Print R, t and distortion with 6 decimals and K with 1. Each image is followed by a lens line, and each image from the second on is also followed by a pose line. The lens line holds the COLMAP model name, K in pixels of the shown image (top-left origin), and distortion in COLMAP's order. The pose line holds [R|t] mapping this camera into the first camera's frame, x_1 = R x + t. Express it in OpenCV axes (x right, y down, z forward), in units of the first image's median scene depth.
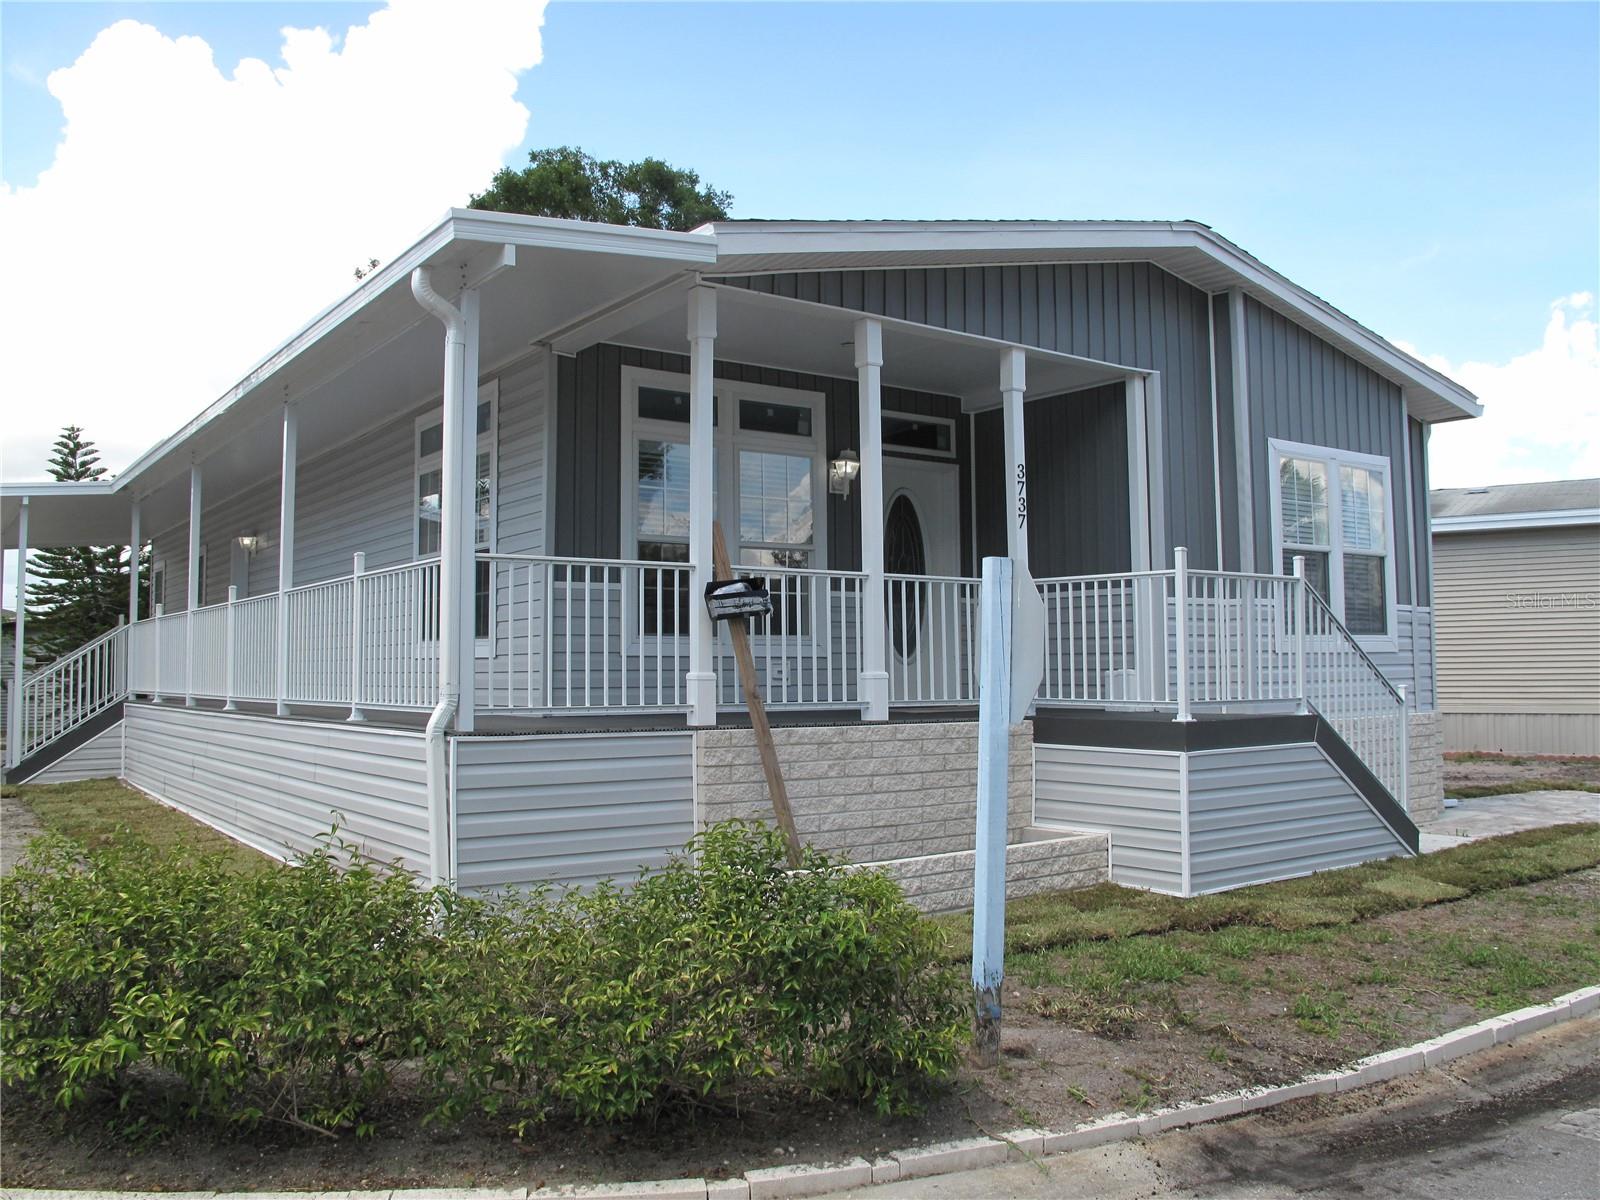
lens RADIAL K [[1308.3, 0, 803.4], [0, 1308.3, 586.4], [0, 0, 1]] dist [-0.073813, 0.009662]
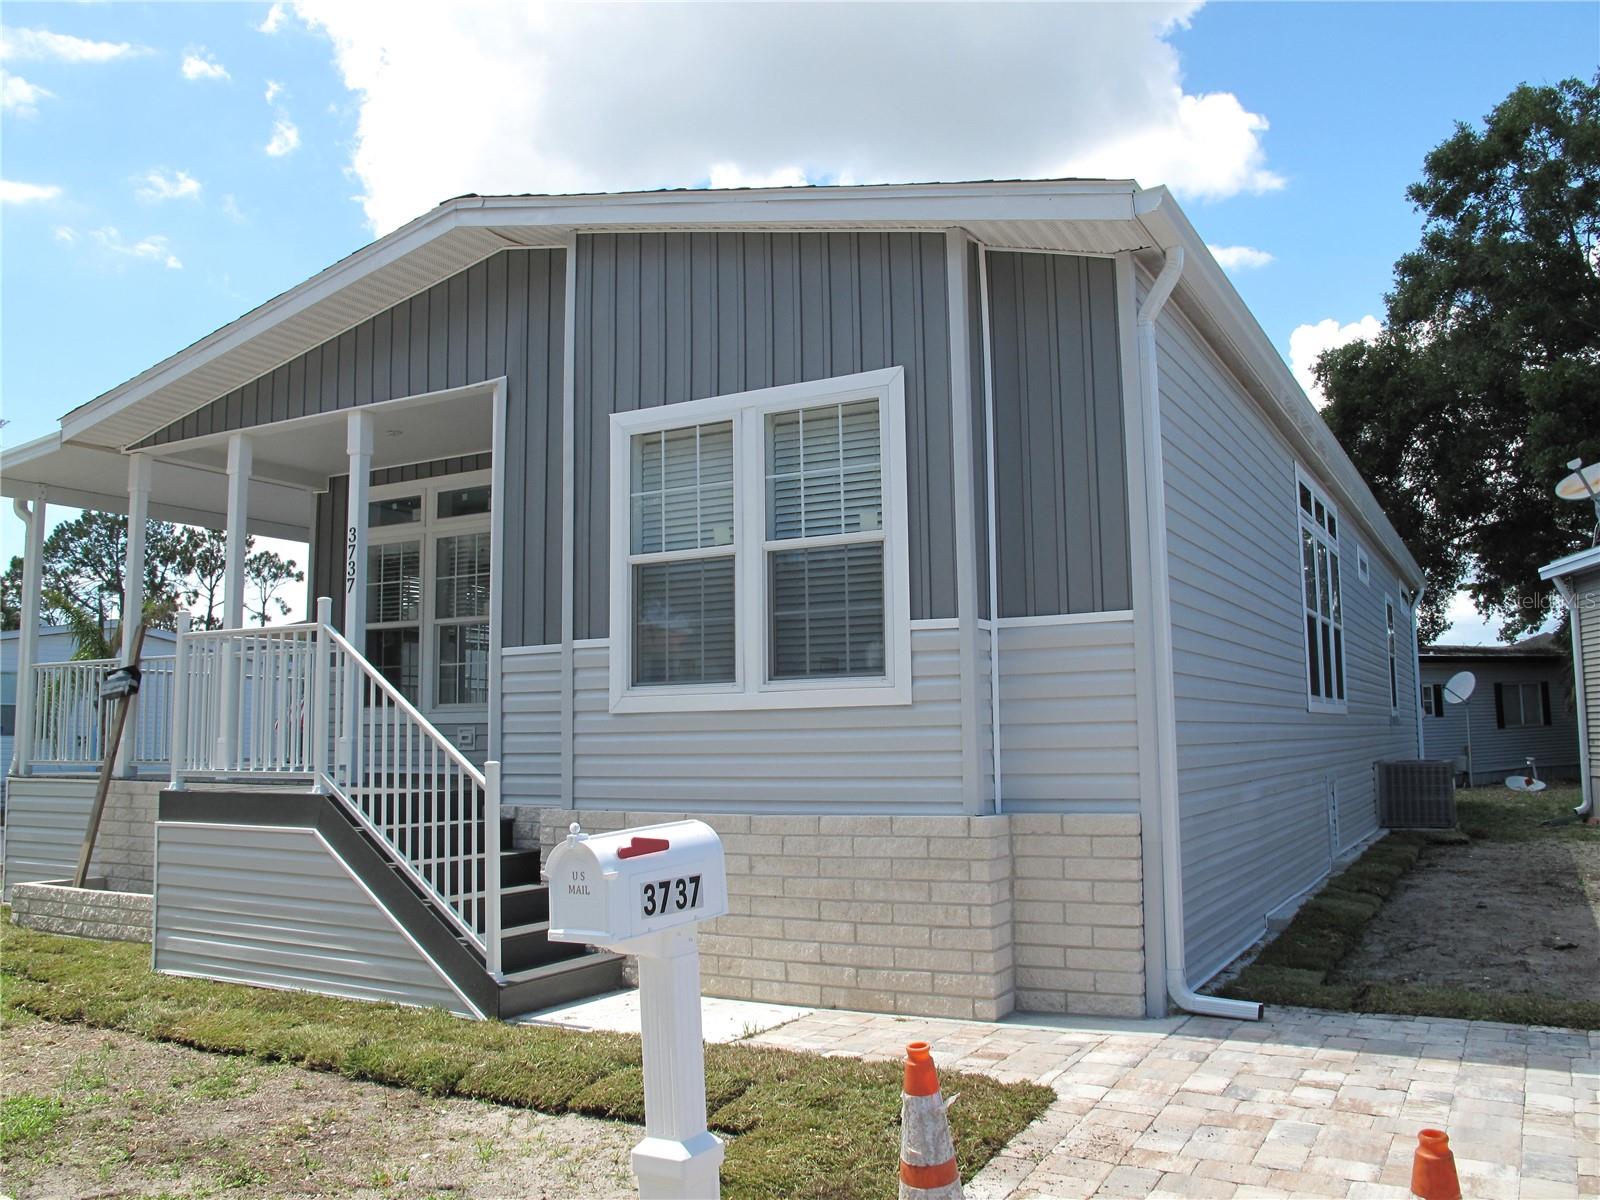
lens RADIAL K [[1335.9, 0, 742.8], [0, 1335.9, 599.3], [0, 0, 1]] dist [-0.115757, 0.141383]
pose [[0.397198, -0.094887, -0.912814, 1.197080], [0.062987, 0.995114, -0.076034, 0.055437], [0.915569, -0.027294, 0.401234, 0.872469]]
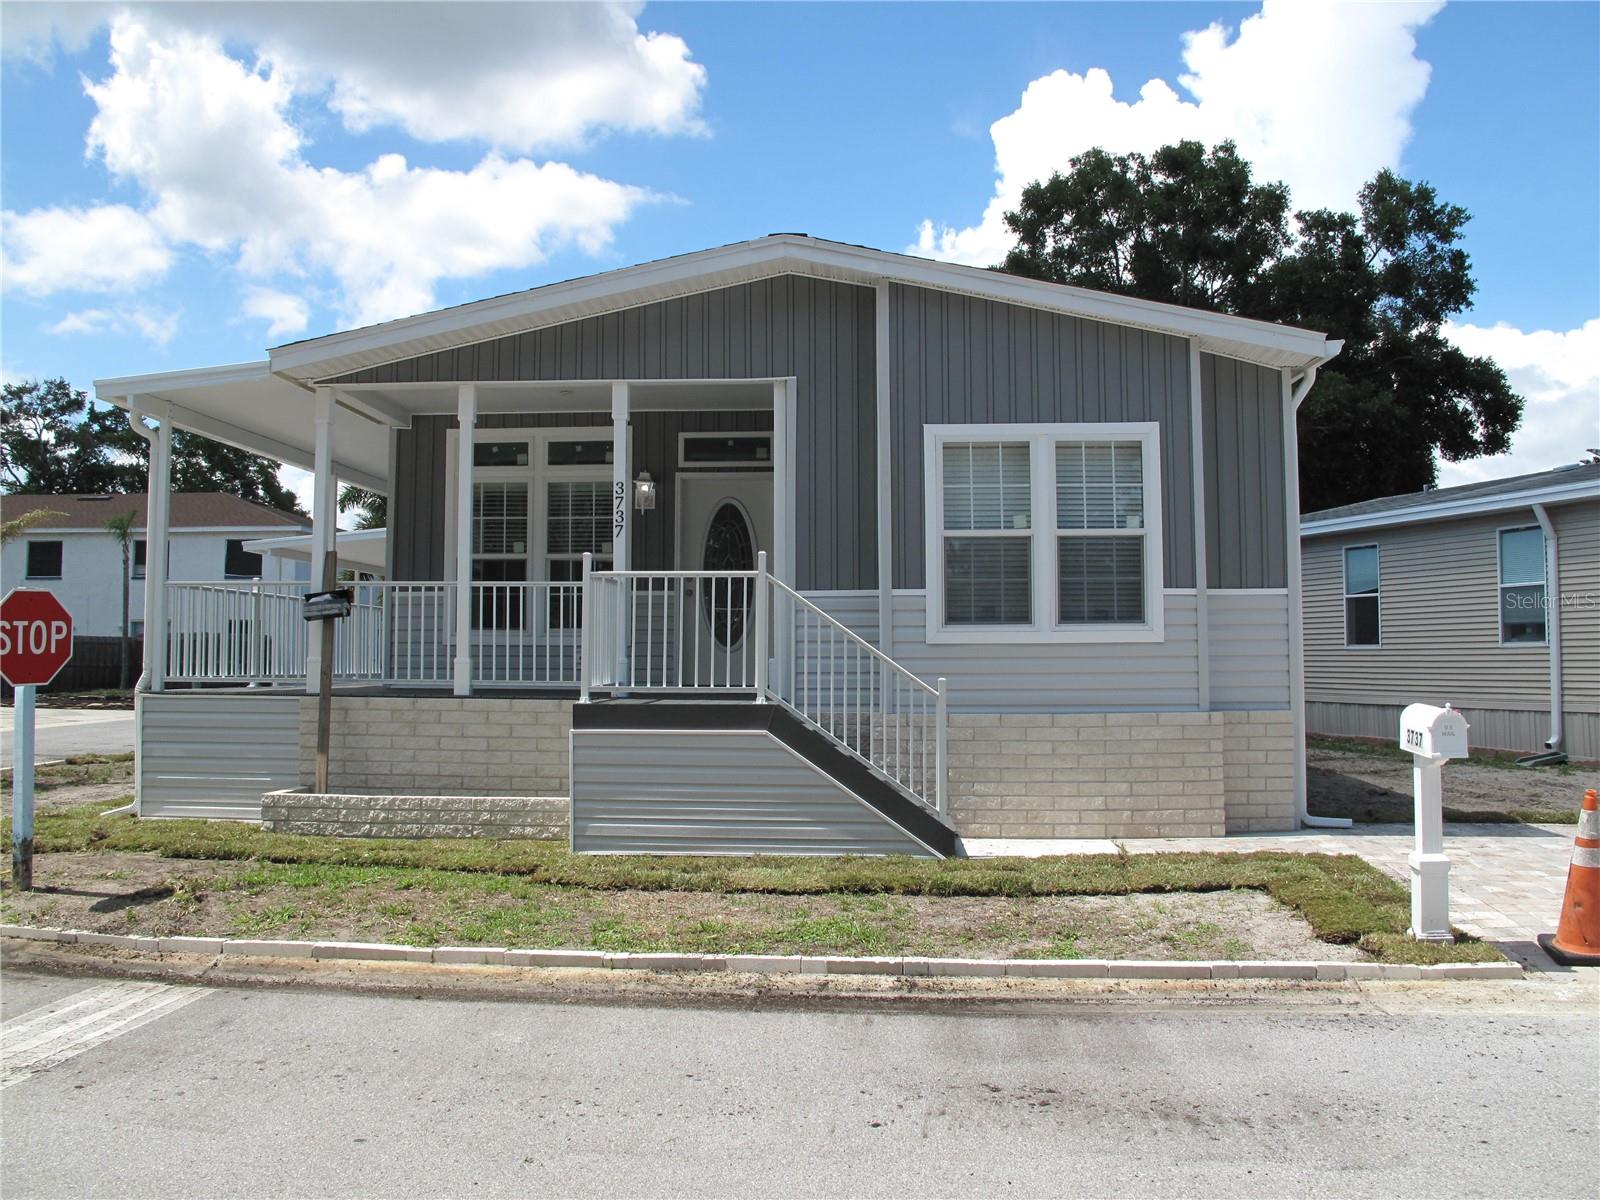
lens RADIAL K [[1308.3, 0, 803.4], [0, 1308.3, 586.4], [0, 0, 1]] dist [-0.073813, 0.009662]
pose [[0.767015, -0.027447, -0.641042, 1.044374], [0.034387, 0.999407, -0.001646, 0.007219], [0.640707, -0.020781, 0.767504, 0.205811]]
